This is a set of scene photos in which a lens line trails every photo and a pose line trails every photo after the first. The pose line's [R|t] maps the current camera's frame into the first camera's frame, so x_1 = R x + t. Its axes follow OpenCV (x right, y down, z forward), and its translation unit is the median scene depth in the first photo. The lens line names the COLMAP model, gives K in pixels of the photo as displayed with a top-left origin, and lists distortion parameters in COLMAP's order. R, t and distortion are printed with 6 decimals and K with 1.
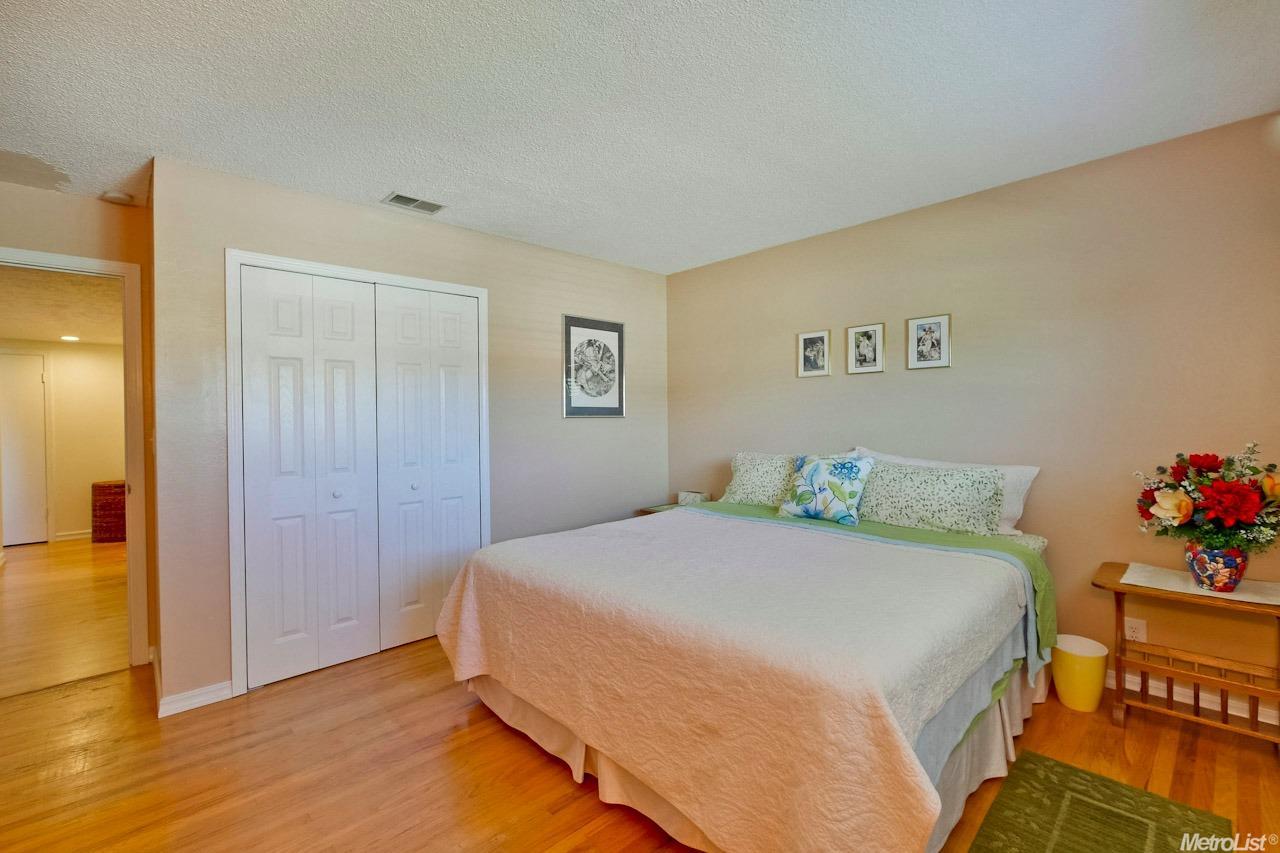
lens RADIAL K [[560.1, 0, 641.1], [0, 560.1, 424.5], [0, 0, 1]] dist [-0.005280, 0.000834]
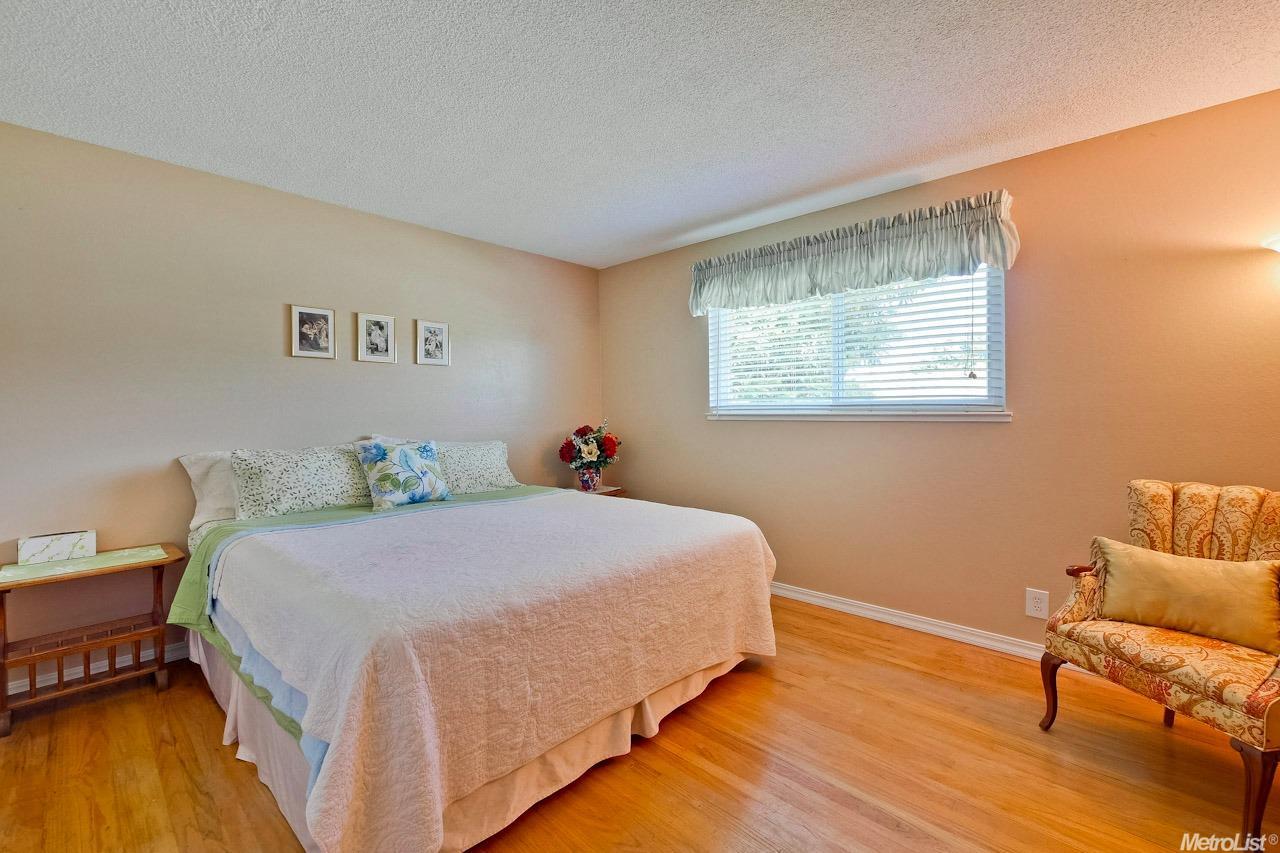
lens RADIAL K [[547.8, 0, 640.1], [0, 547.8, 418.1], [0, 0, 1]] dist [-0.000812, -0.001638]
pose [[-0.059213, 0.003070, 0.998241, -0.654747], [0.018445, 0.999828, -0.001981, 0.022848], [-0.998075, 0.018295, -0.059259, 0.609028]]
